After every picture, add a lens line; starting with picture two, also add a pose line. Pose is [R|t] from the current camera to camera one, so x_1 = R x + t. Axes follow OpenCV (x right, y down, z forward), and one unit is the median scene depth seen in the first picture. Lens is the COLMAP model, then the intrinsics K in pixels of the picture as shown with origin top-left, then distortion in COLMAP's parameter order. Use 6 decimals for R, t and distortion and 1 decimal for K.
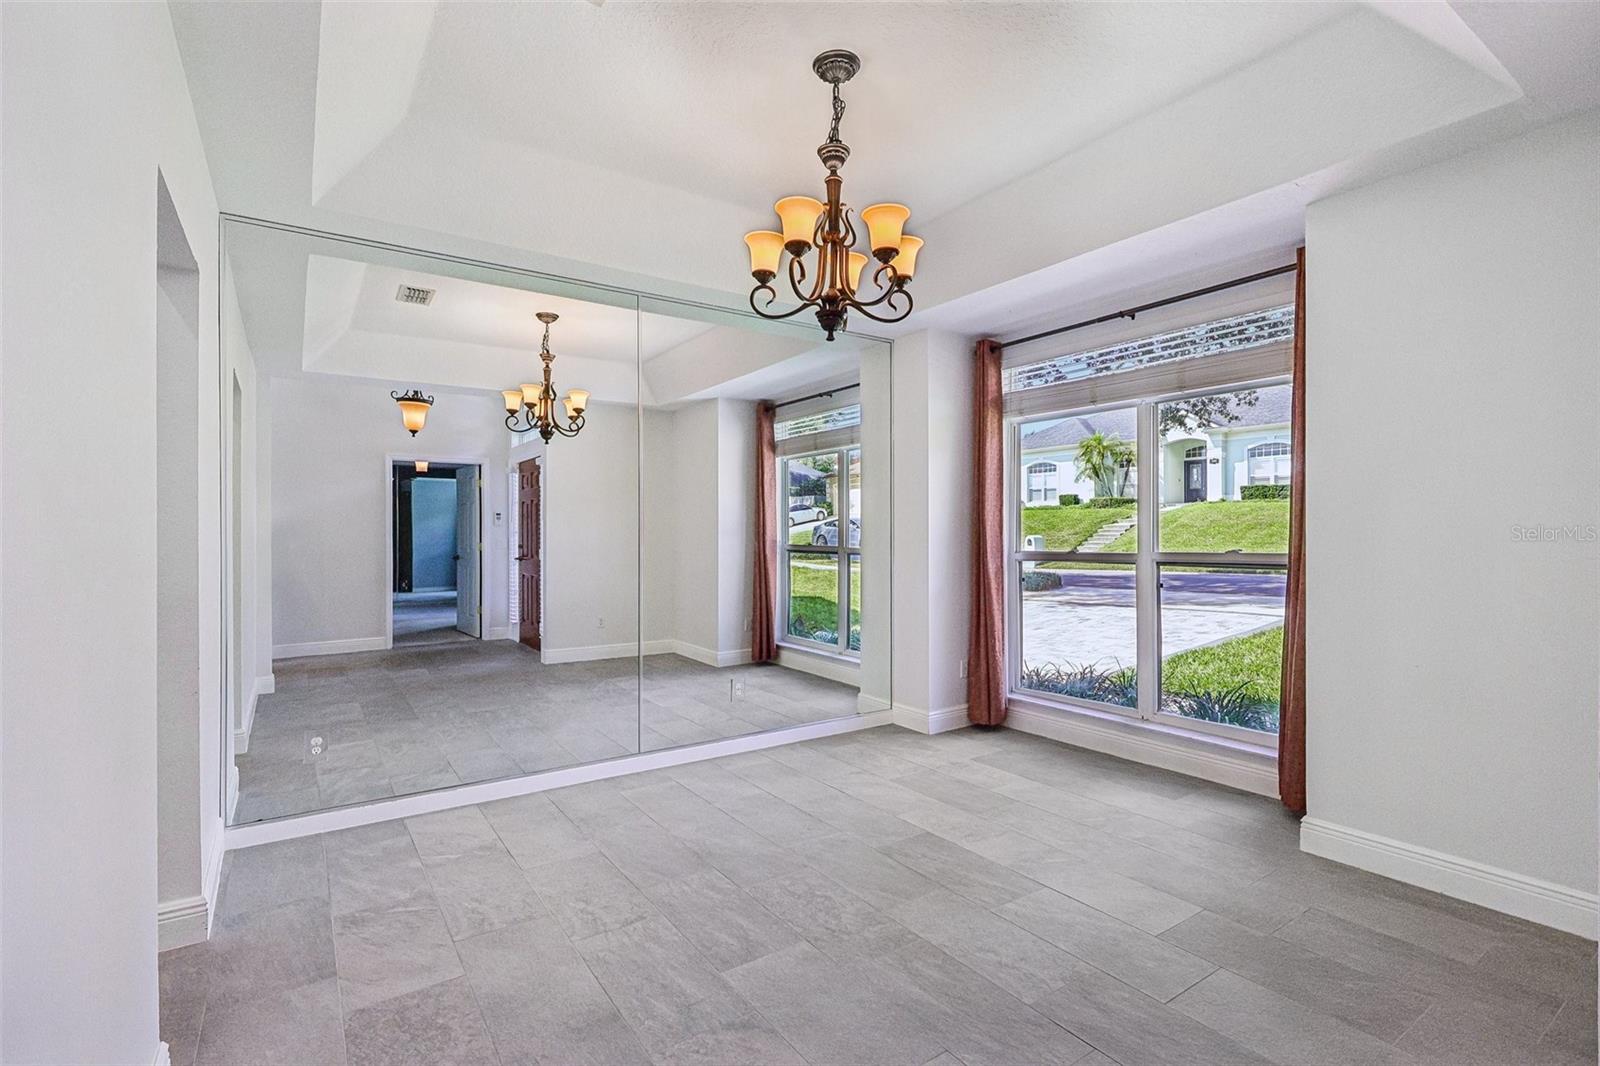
lens RADIAL K [[753.5, 0, 800.0], [0, 753.5, 533.0], [0, 0, 1]] dist [0.001762, 0.000634]
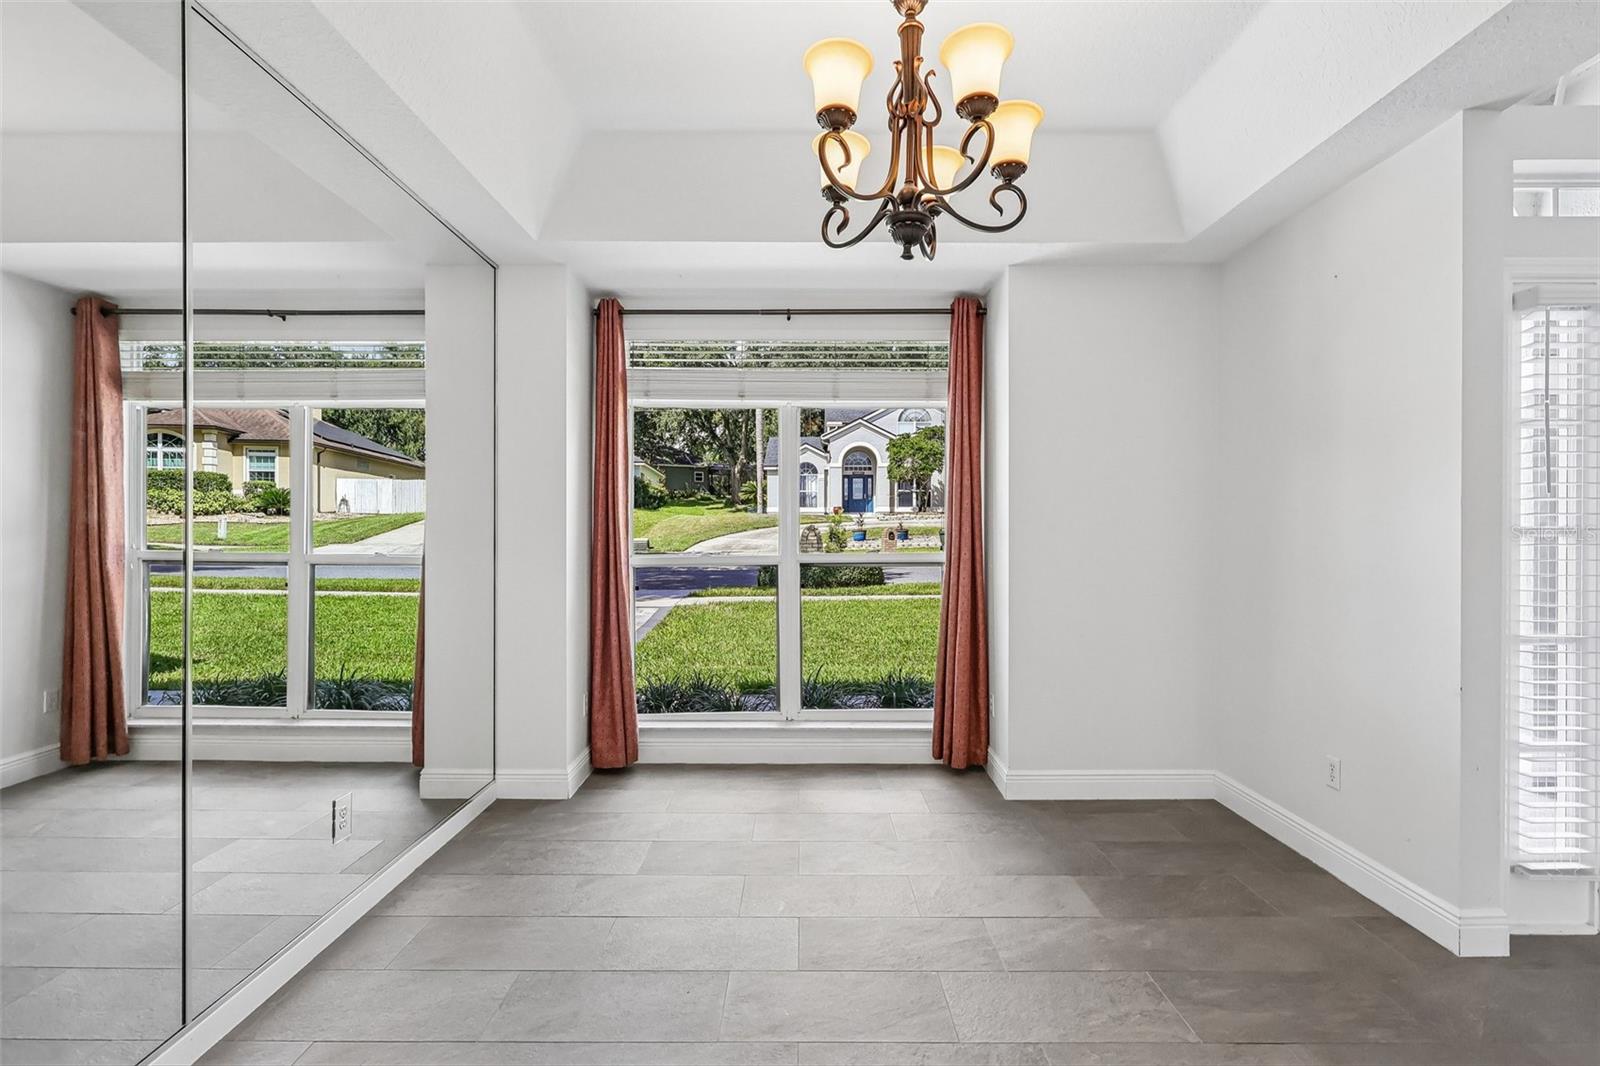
lens RADIAL K [[740.8, 0, 805.2], [0, 740.8, 539.5], [0, 0, 1]] dist [0.000998, 0.000349]
pose [[0.559987, -0.003766, 0.828493, -0.369061], [-0.004904, 0.999957, 0.007860, -0.002718], [-0.828487, -0.008464, 0.559945, 0.448936]]
